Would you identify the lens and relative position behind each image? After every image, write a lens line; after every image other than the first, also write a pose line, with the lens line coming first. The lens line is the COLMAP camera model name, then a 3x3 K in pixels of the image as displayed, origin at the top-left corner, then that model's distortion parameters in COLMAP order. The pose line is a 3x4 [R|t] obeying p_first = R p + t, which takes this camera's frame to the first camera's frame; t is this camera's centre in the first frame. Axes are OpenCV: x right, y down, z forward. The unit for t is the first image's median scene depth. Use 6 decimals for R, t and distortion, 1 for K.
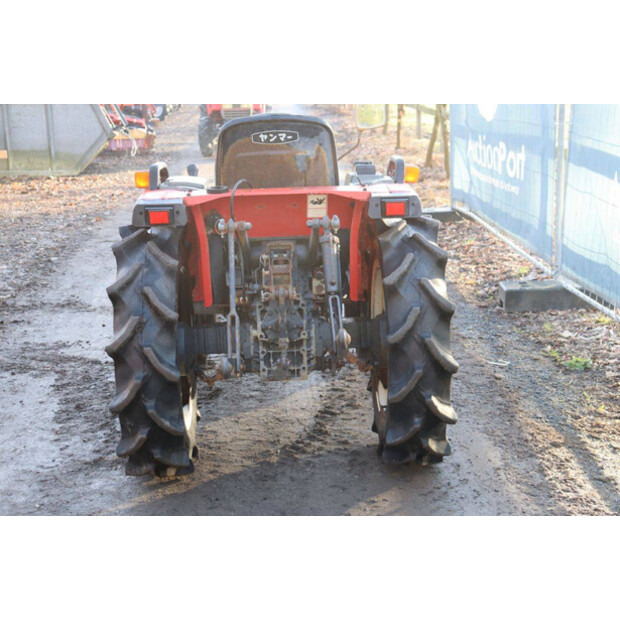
lens RADIAL K [[1053.3, 0, 310.0], [0, 1053.3, 310.0], [0, 0, 1]] dist [0.186898, 0.092362]
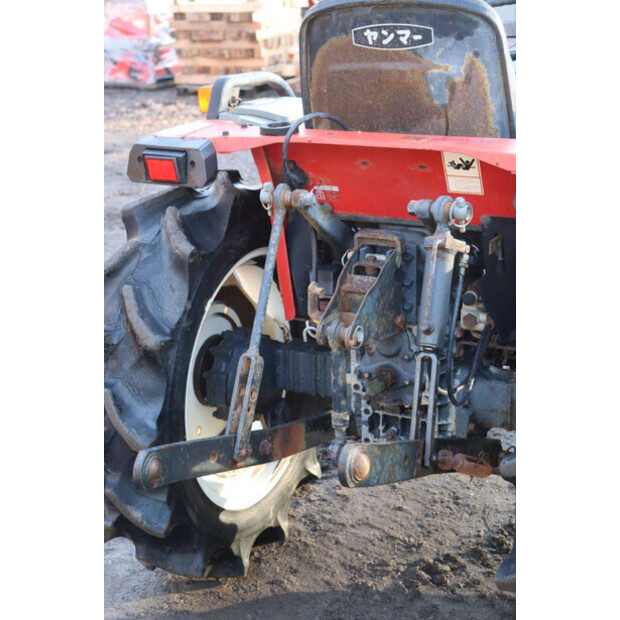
lens RADIAL K [[1053.3, 0, 310.0], [0, 1053.3, 310.0], [0, 0, 1]] dist [0.186898, 0.092362]
pose [[0.872034, 0.160614, -0.462341, 0.199967], [-0.116713, 0.985612, 0.122259, -0.087647], [0.475325, -0.052653, 0.878233, 0.496877]]
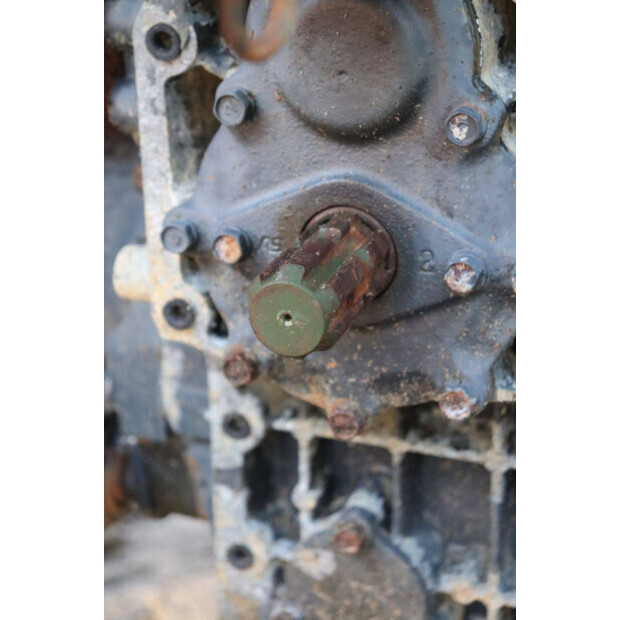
lens RADIAL K [[1456.2, 0, 310.0], [0, 1456.2, 310.0], [0, 0, 1]] dist [0.382220, -0.215339]
pose [[0.923117, 0.166393, -0.346653, 0.021039], [-0.100941, 0.974769, 0.199089, -0.007858], [0.371034, -0.148791, 0.916622, 0.893289]]
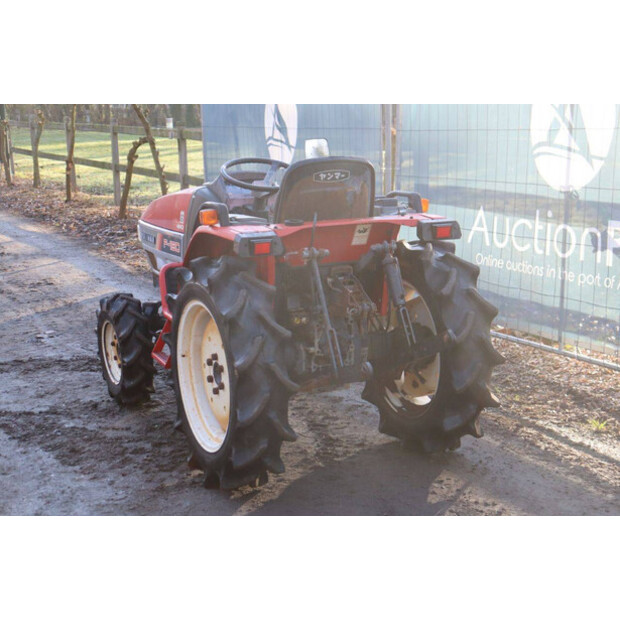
lens RADIAL K [[1086.4, 0, 310.0], [0, 1086.4, 310.0], [0, 0, 1]] dist [0.235824, 0.094156]
pose [[0.915137, -0.067904, 0.397384, -0.530129], [0.090764, 0.995109, -0.038979, 0.025465], [-0.392793, 0.071739, 0.916824, -0.065215]]
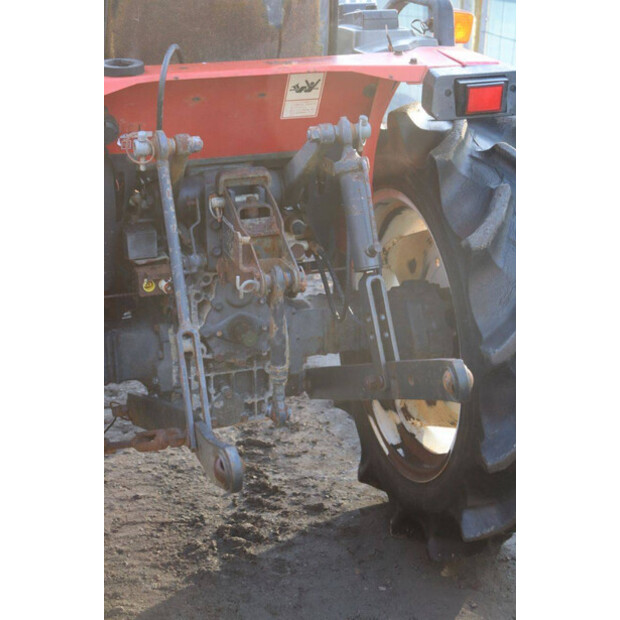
lens RADIAL K [[1232.0, 0, 310.0], [0, 1232.0, 310.0], [0, 0, 1]] dist [0.301475, 0.153889]
pose [[0.957652, -0.077189, 0.277389, -0.167784], [0.047704, 0.992616, 0.111525, -0.062967], [-0.283949, -0.093570, 0.954263, 0.417014]]
